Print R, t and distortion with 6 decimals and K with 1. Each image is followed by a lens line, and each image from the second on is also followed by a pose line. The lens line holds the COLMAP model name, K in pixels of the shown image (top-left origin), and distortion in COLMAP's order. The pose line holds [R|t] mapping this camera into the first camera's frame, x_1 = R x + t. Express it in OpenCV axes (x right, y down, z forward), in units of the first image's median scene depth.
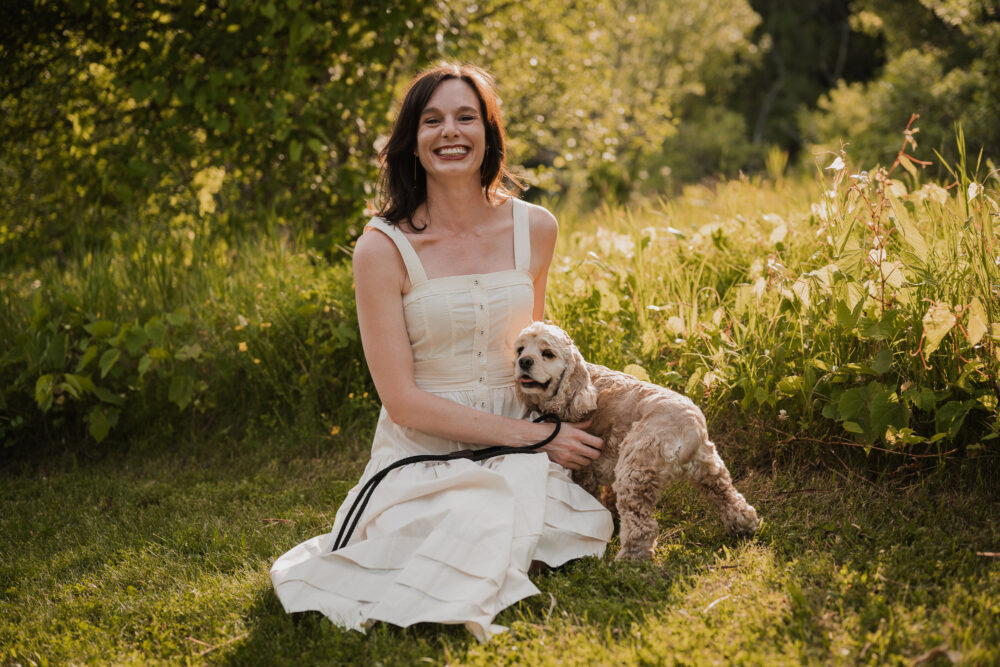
lens RADIAL K [[1423.4, 0, 500.0], [0, 1423.4, 333.5], [0, 0, 1]] dist [-0.010520, 0.038153]
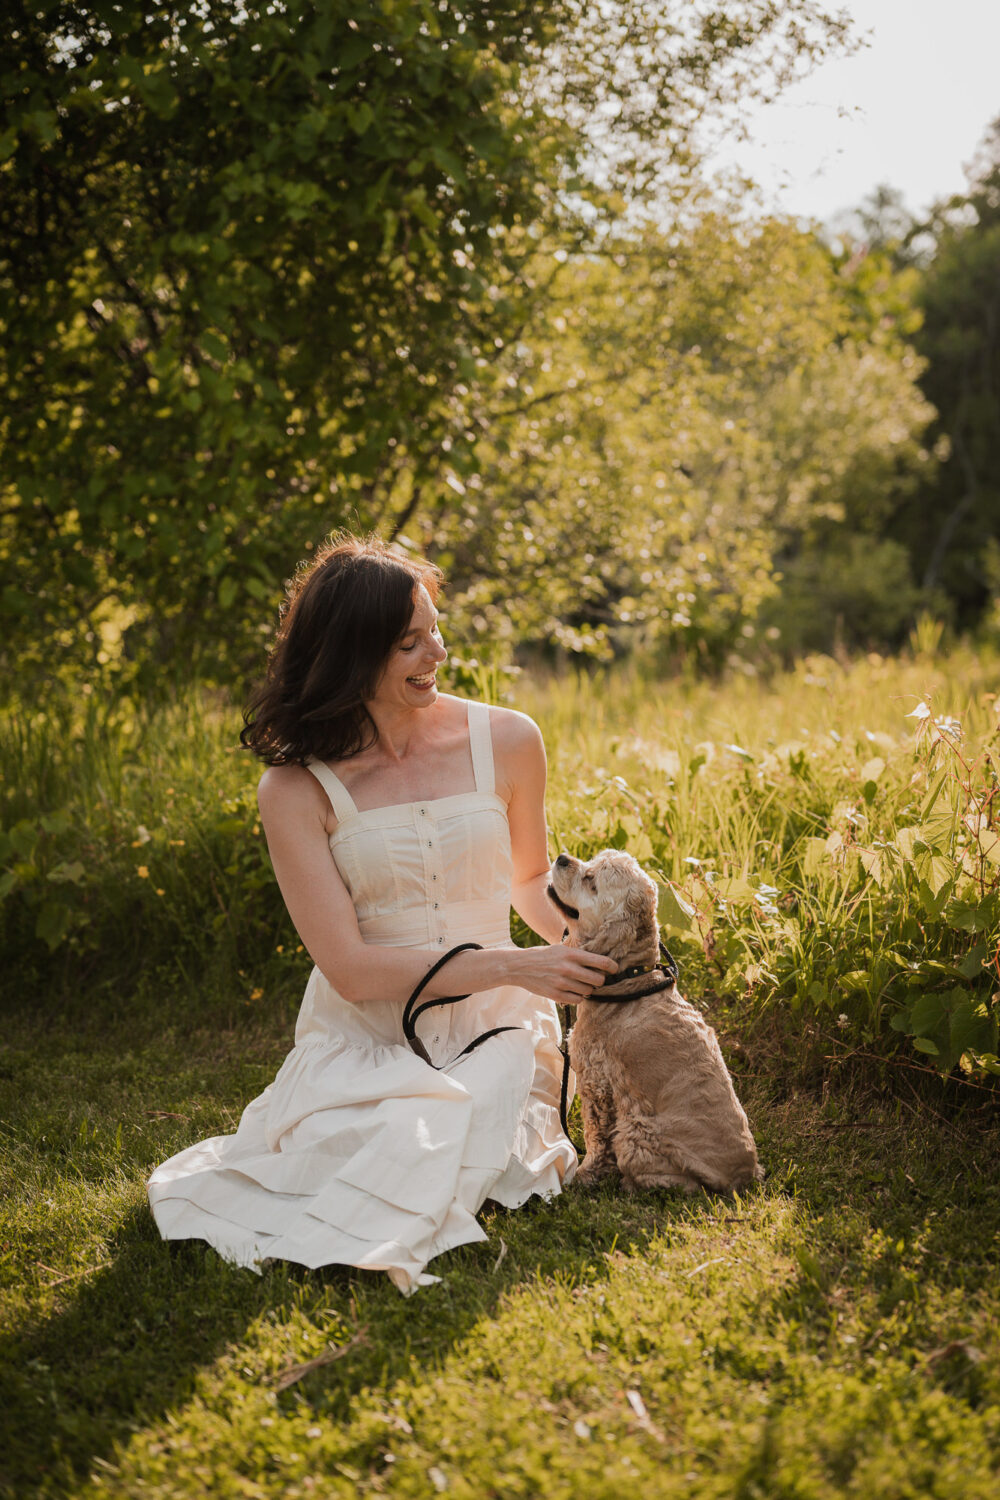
lens RADIAL K [[2133.8, 0, 507.0], [0, 2133.8, 739.1], [0, 0, 1]] dist [-0.000930, -0.007908]
pose [[0.997628, 0.066462, -0.017912, 0.024118], [-0.067195, 0.996769, -0.044006, -0.022913], [0.014930, 0.045105, 0.998871, -0.106260]]
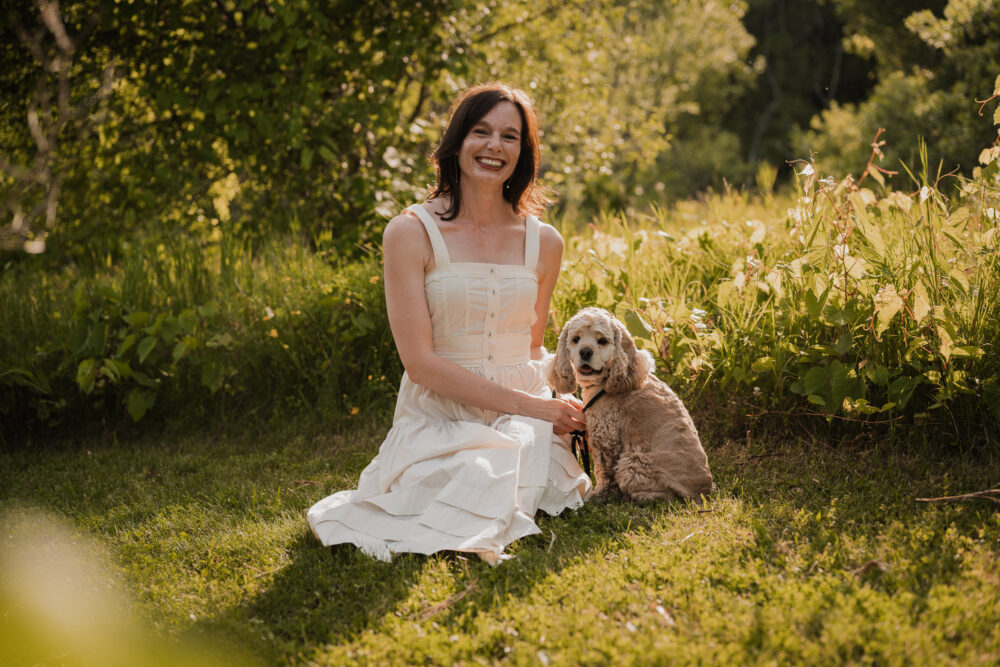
lens RADIAL K [[1422.5, 0, 495.2], [0, 1422.5, 343.3], [0, 0, 1]] dist [-0.000930, -0.007908]
pose [[0.999962, 0.008721, -0.000417, -0.006657], [-0.008723, 0.999941, -0.006409, 0.021412], [0.000361, 0.006413, 0.999979, -0.099209]]
